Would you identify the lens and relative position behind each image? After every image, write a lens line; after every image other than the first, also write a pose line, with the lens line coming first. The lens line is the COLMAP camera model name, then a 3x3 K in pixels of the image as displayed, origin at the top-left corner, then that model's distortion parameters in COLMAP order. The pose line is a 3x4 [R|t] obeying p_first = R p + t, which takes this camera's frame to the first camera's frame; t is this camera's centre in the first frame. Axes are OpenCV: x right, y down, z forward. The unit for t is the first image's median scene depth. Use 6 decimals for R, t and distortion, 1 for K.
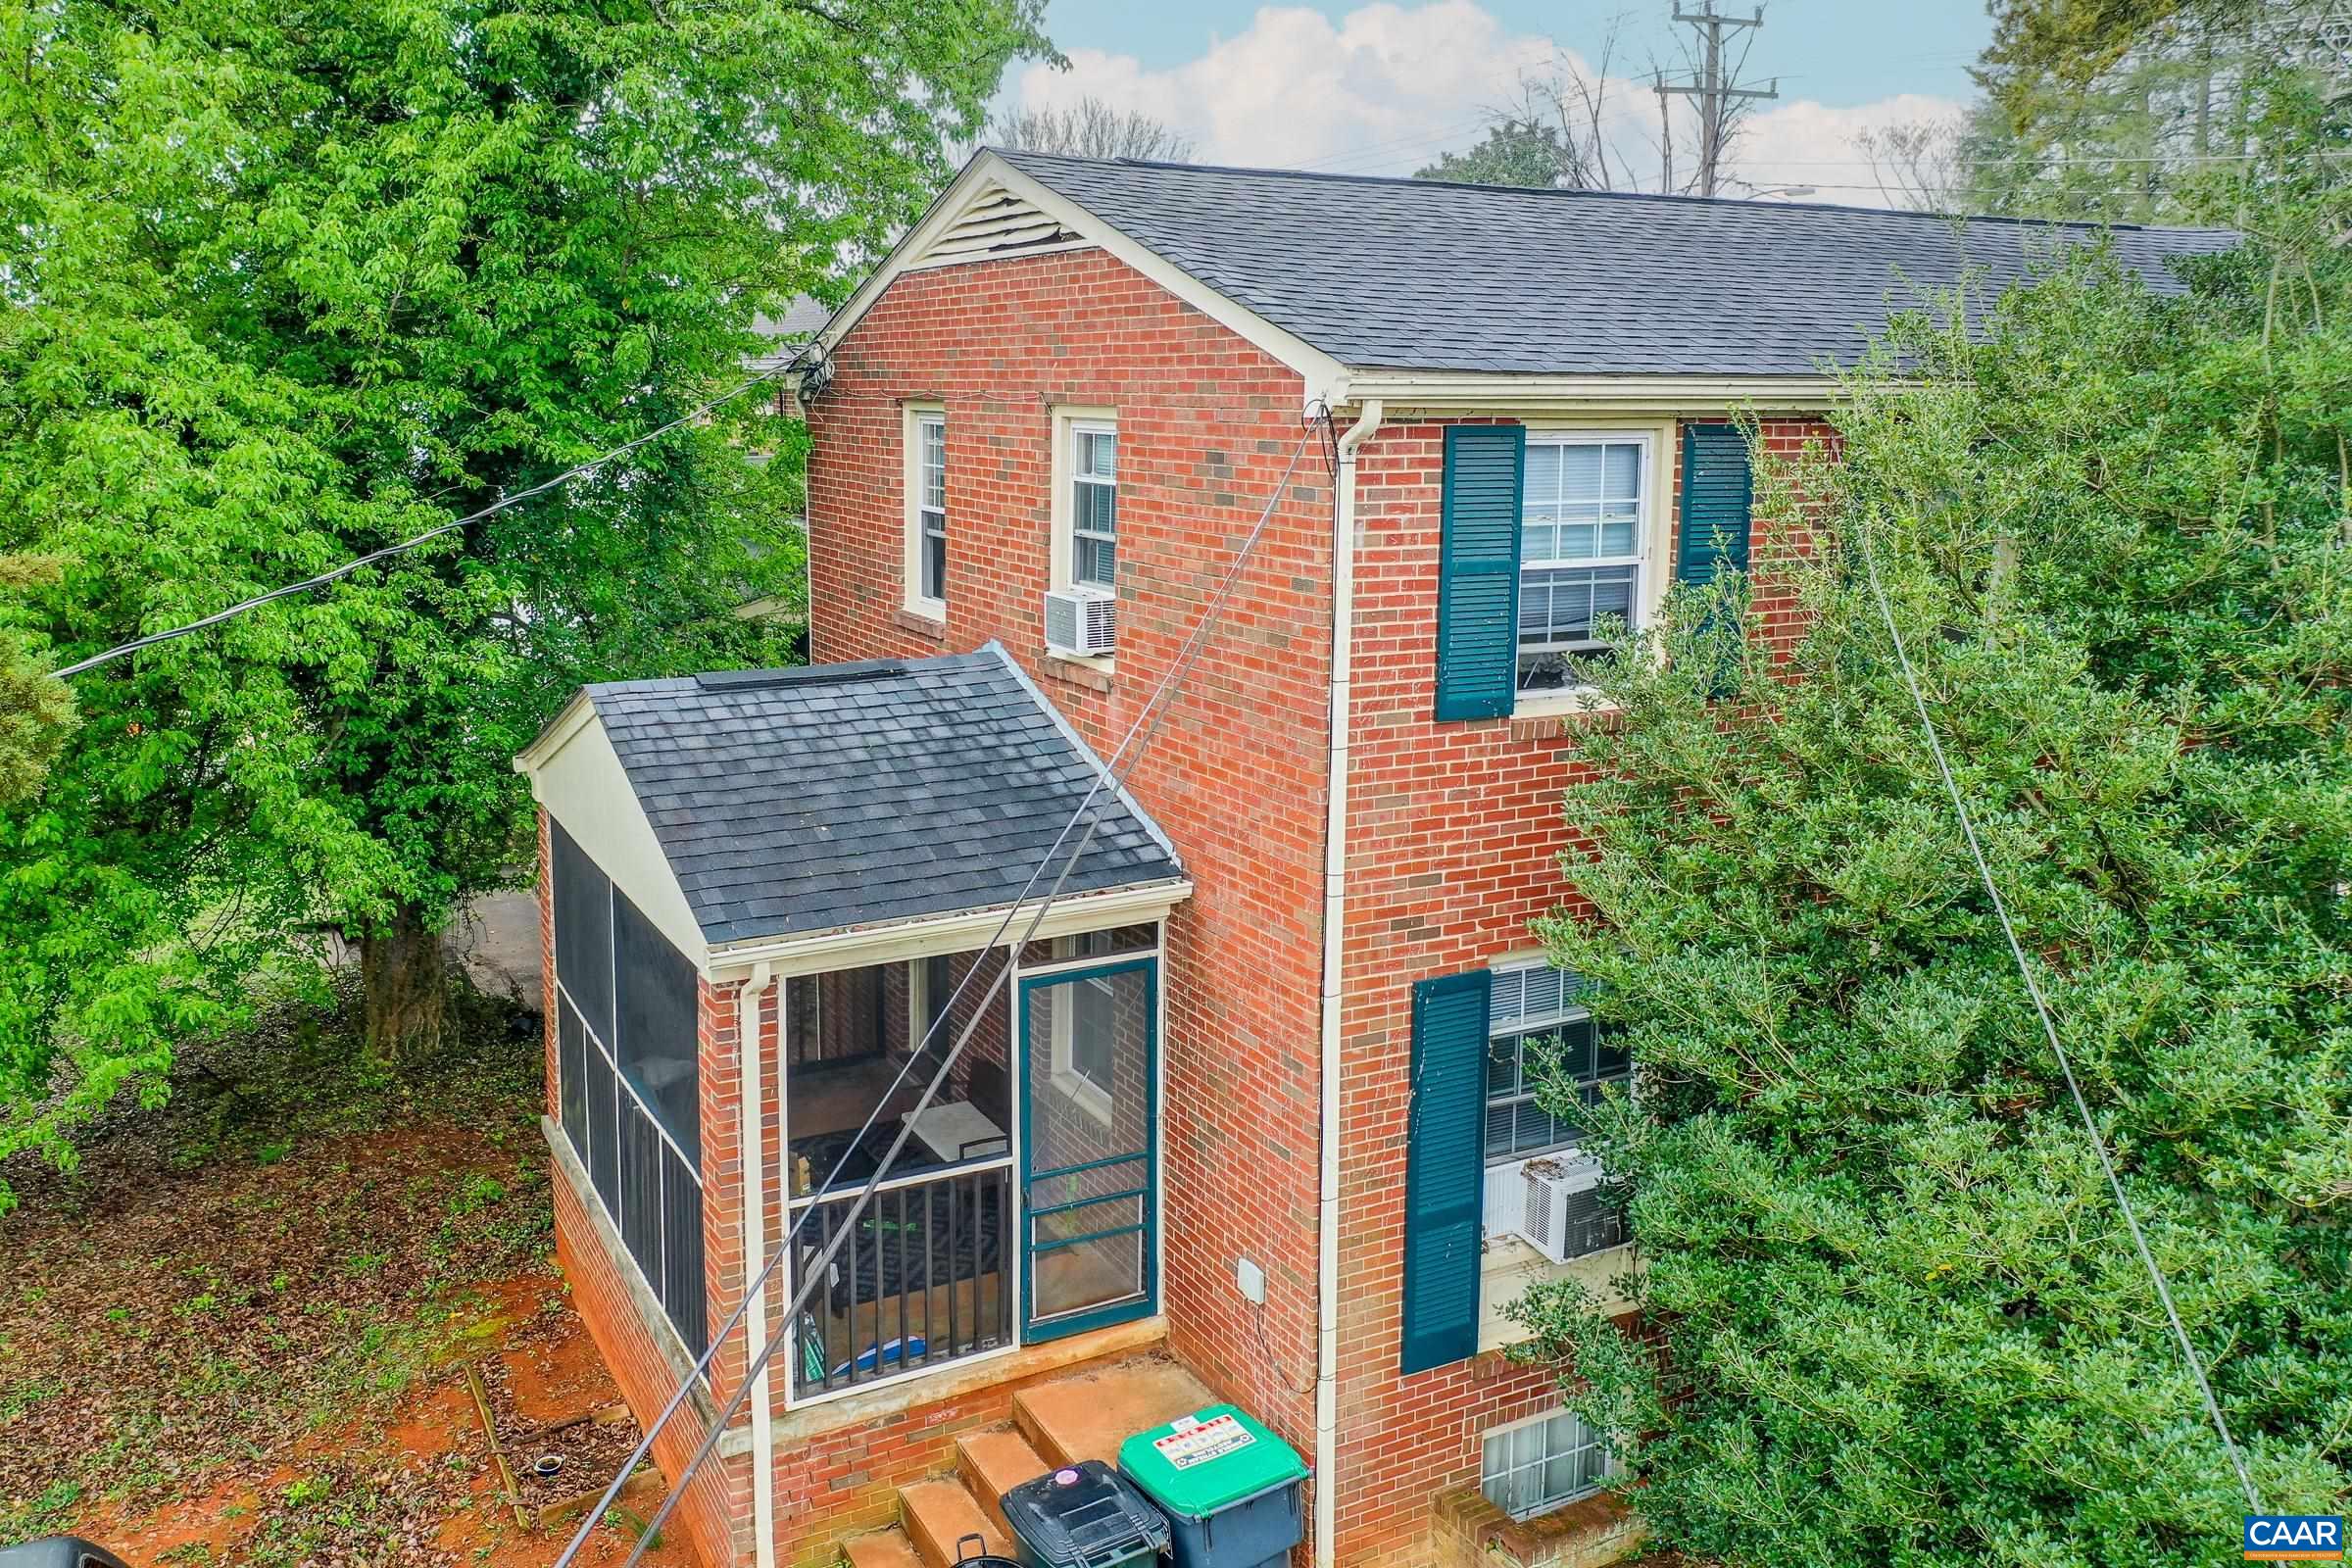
lens RADIAL K [[1925.3, 0, 1189.0], [0, 1925.3, 778.4], [0, 0, 1]] dist [0.013938, -0.010161]
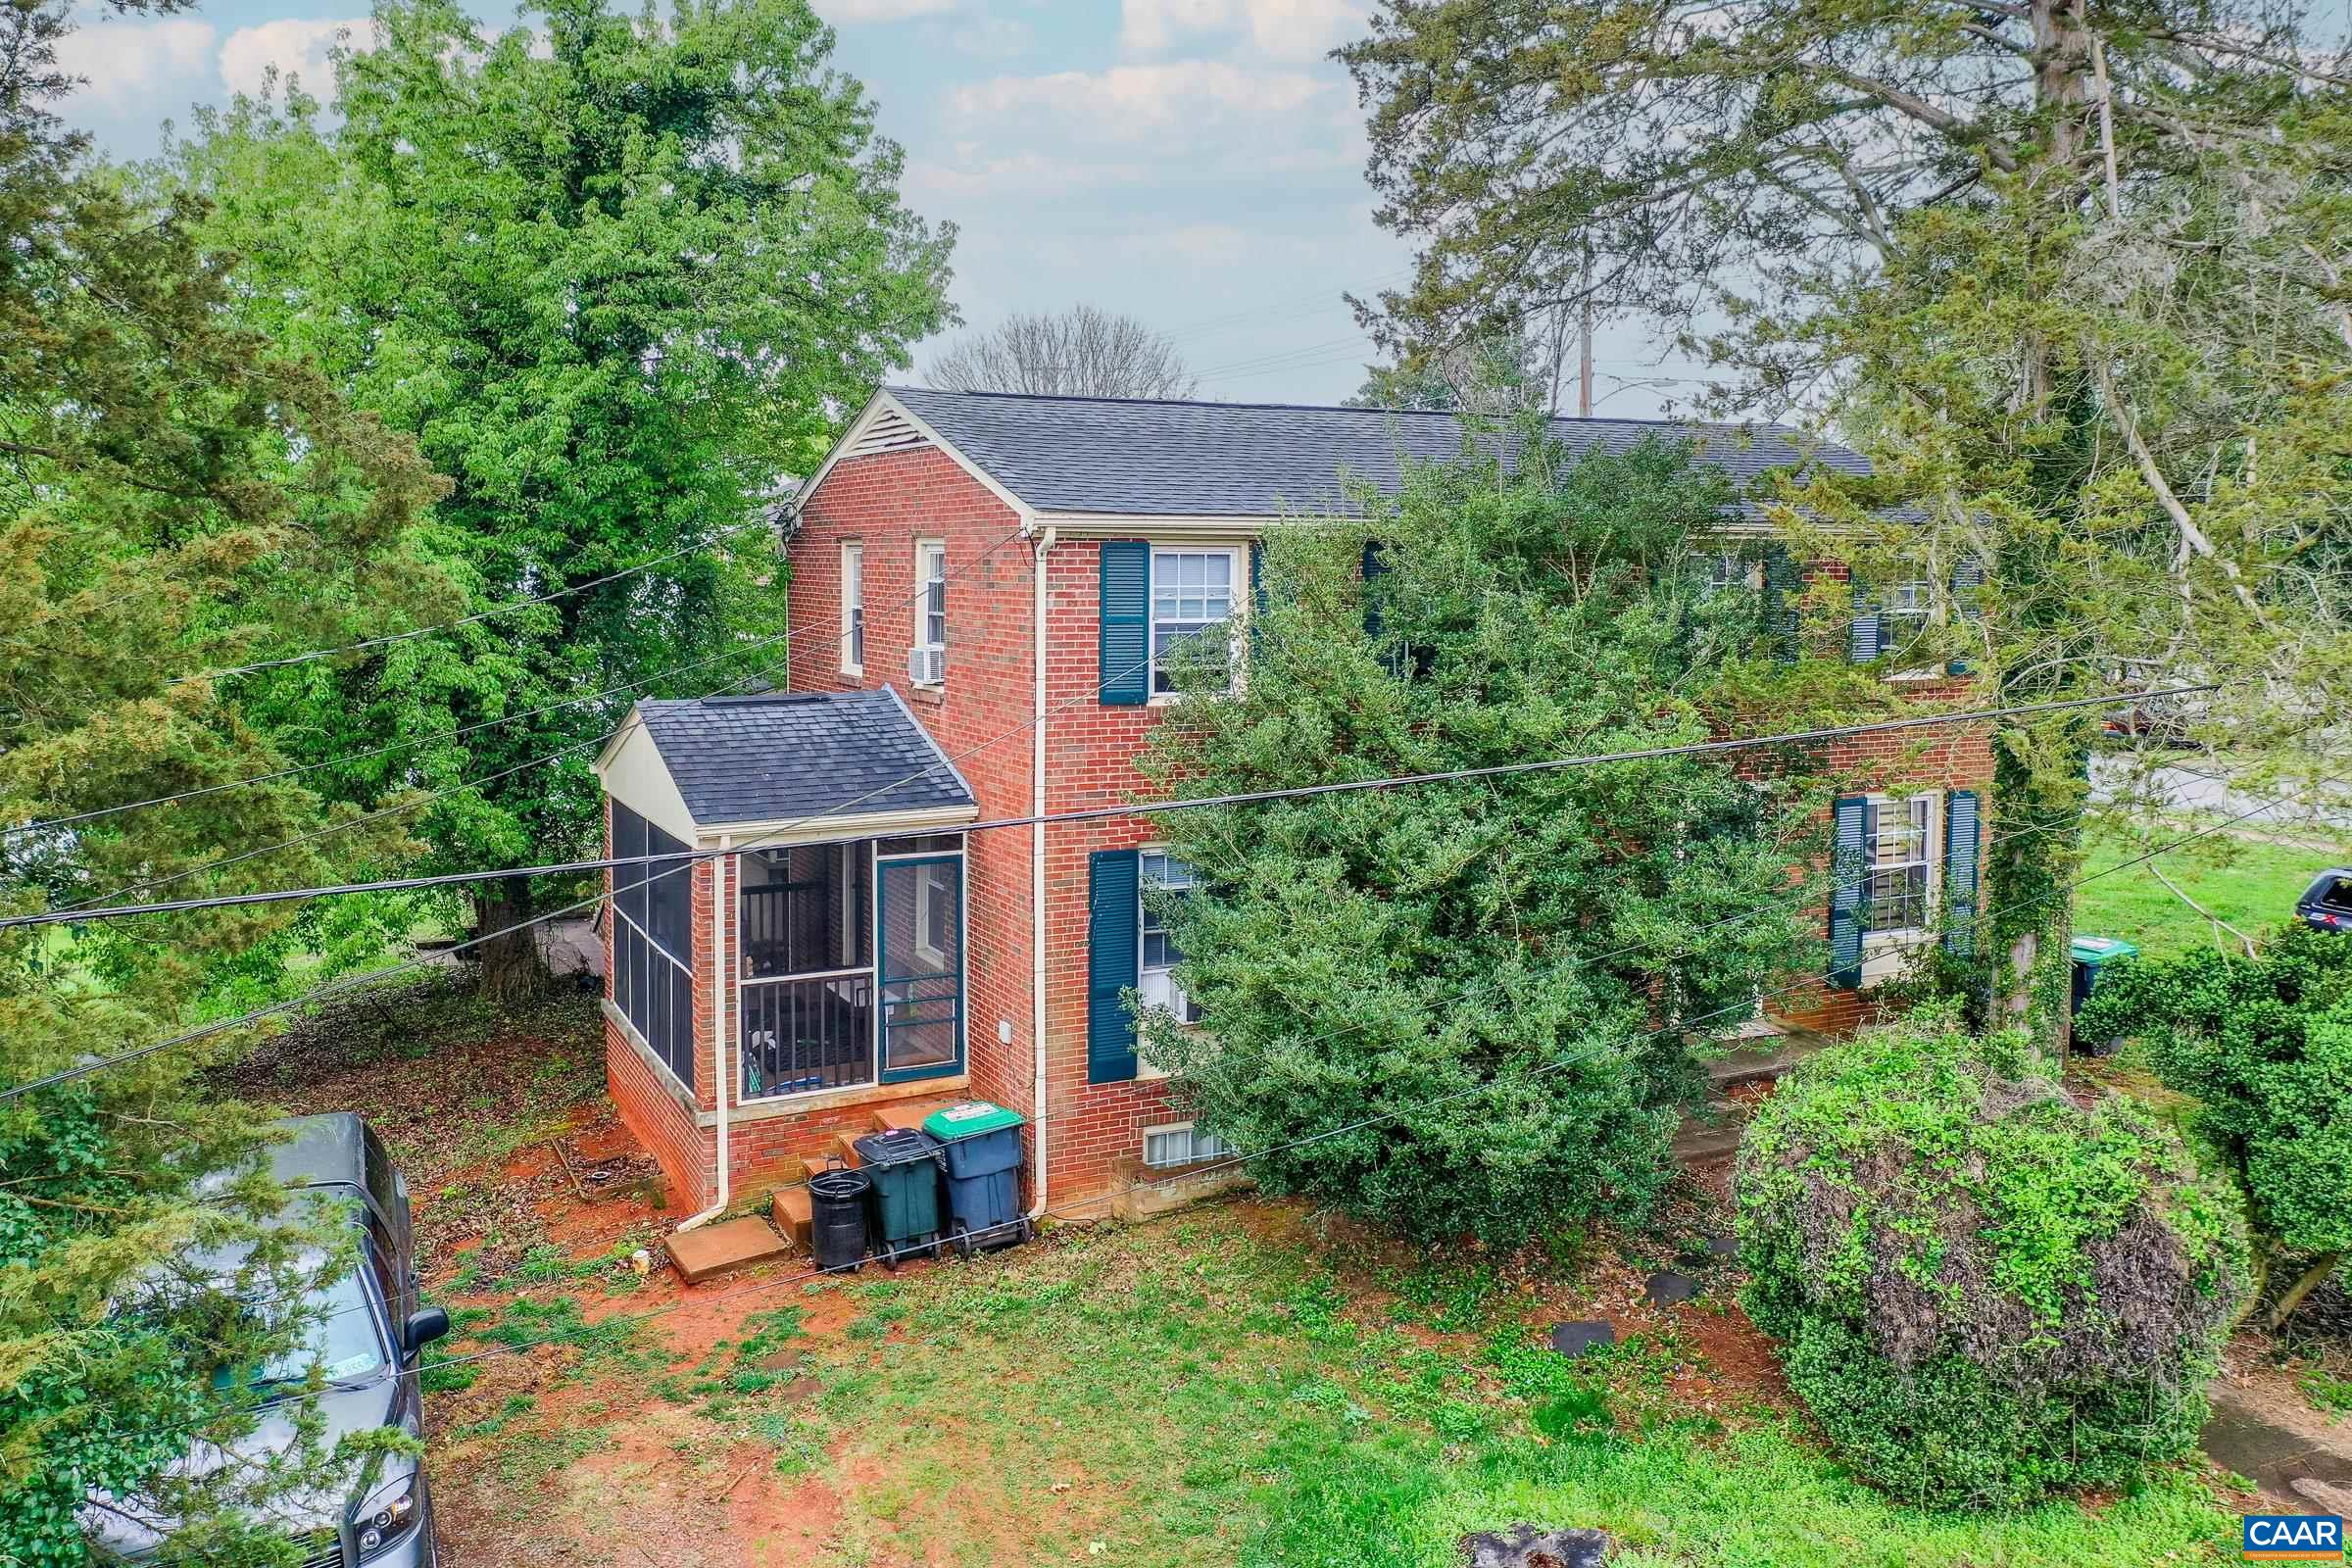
lens RADIAL K [[1925.3, 0, 1169.4], [0, 1925.3, 782.2], [0, 0, 1]] dist [0.013938, -0.010161]
pose [[0.999215, 0.000857, -0.039617, 0.233346], [-0.004189, 0.996450, -0.084088, 0.170837], [0.039405, 0.084188, 0.995670, -0.691724]]
